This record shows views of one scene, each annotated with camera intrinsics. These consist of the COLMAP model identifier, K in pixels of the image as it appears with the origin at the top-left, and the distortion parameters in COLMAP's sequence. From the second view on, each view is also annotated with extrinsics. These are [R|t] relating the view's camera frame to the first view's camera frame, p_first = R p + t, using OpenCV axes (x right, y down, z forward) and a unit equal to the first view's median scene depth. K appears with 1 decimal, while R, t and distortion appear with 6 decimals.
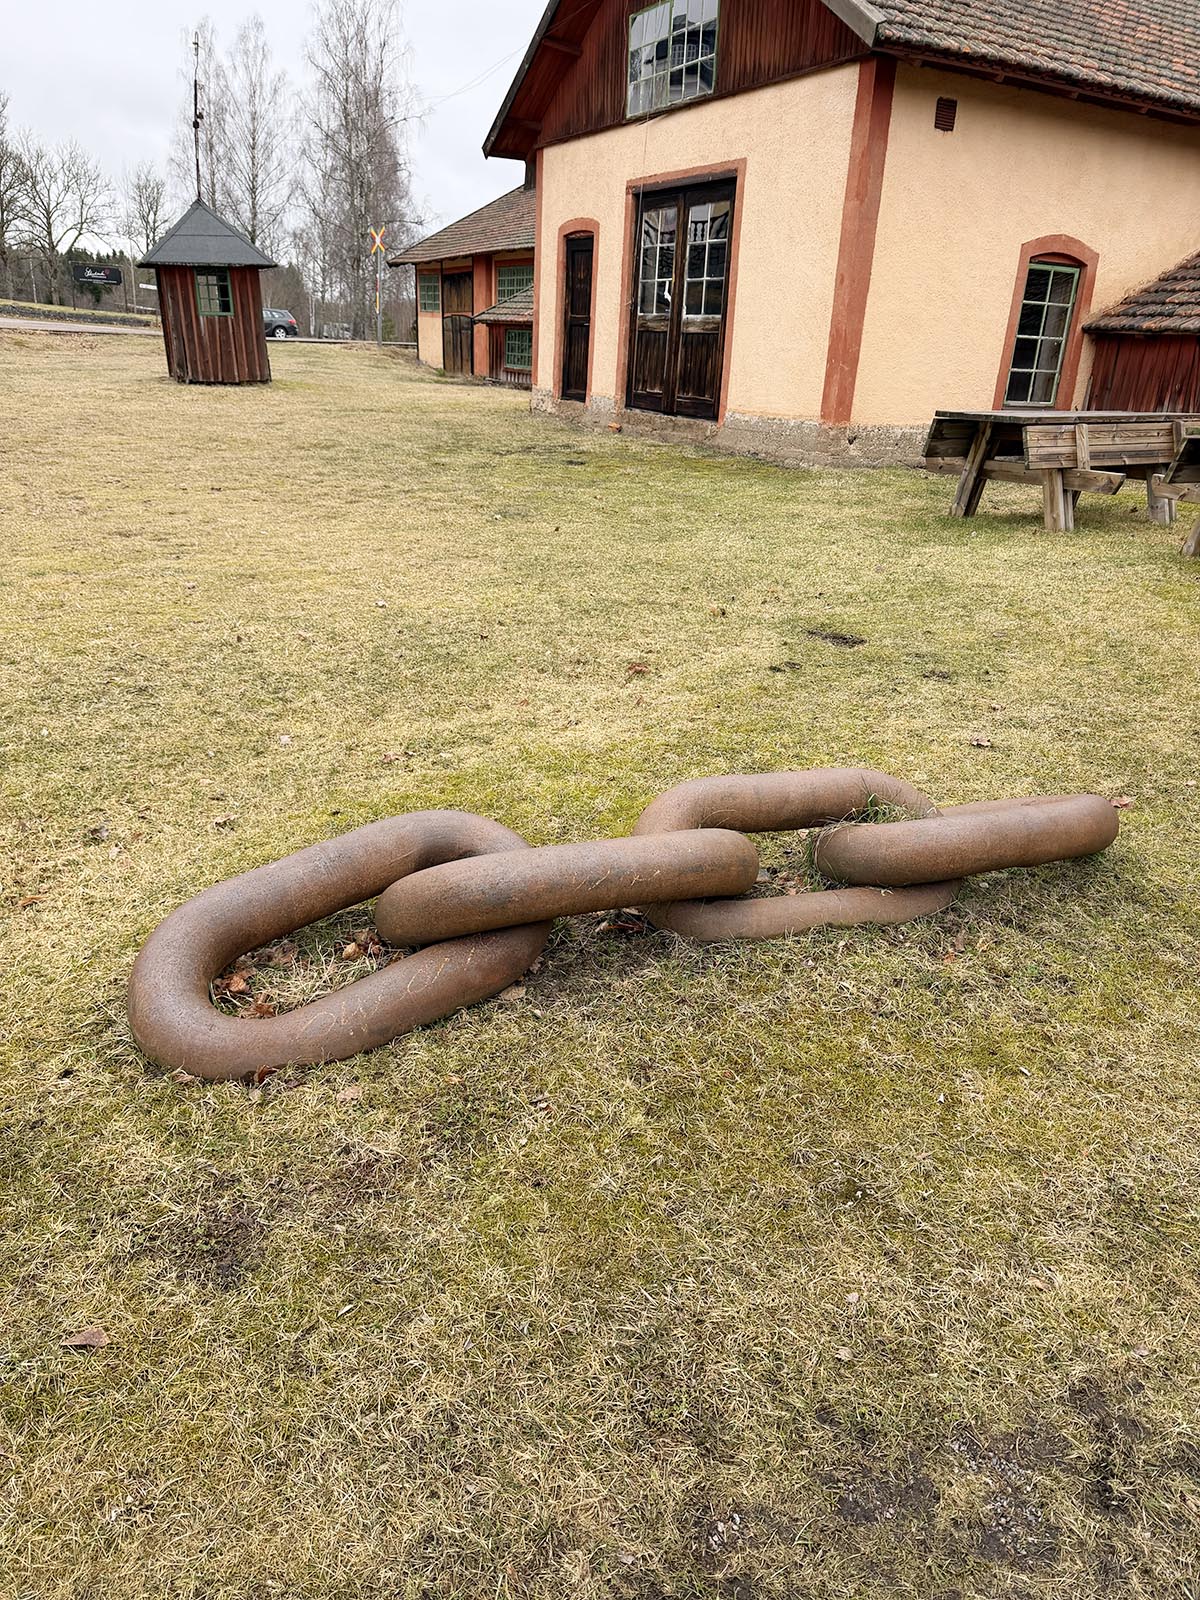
lens RADIAL K [[1114.9, 0, 600.0], [0, 1114.9, 800.0], [0, 0, 1]] dist [0.001427, -0.000628]
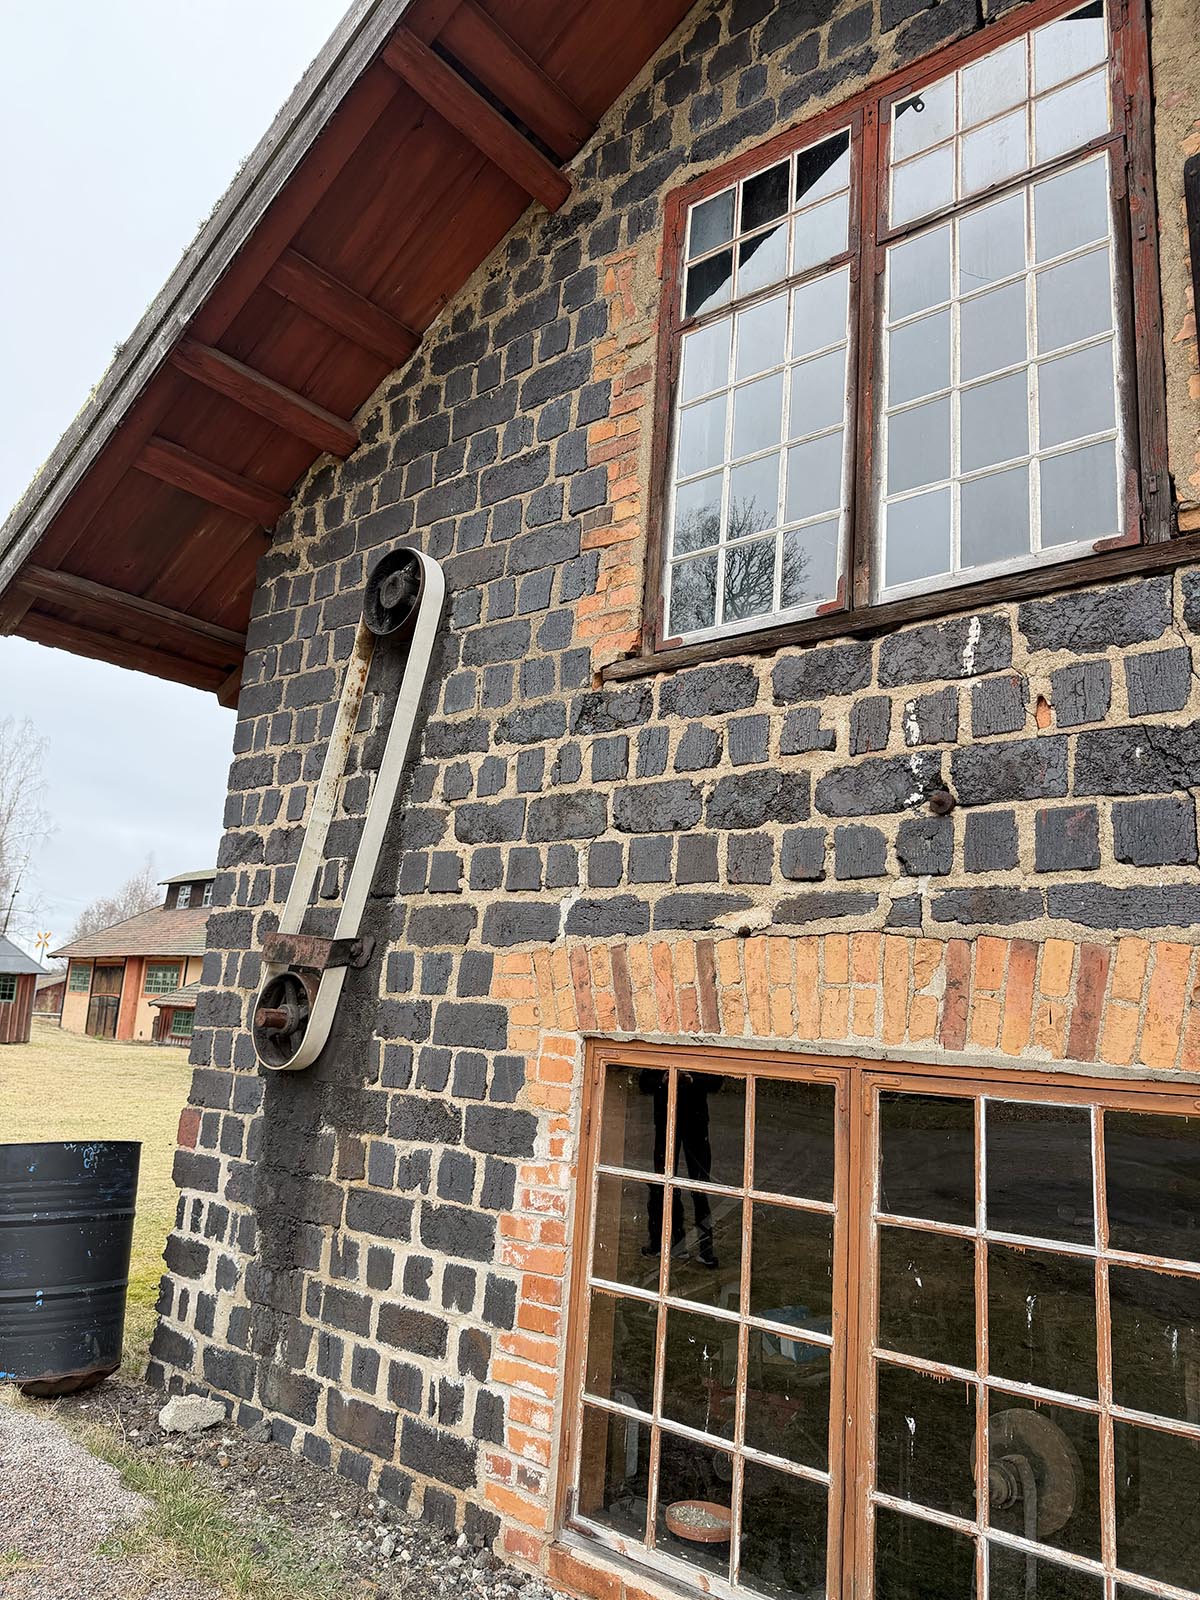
lens RADIAL K [[1114.9, 0, 600.0], [0, 1114.9, 800.0], [0, 0, 1]] dist [0.001427, -0.000628]
pose [[0.931492, 0.087152, 0.353167, -0.087420], [0.119933, 0.843008, -0.524360, 0.161706], [-0.343421, 0.530793, 0.774803, -0.423314]]
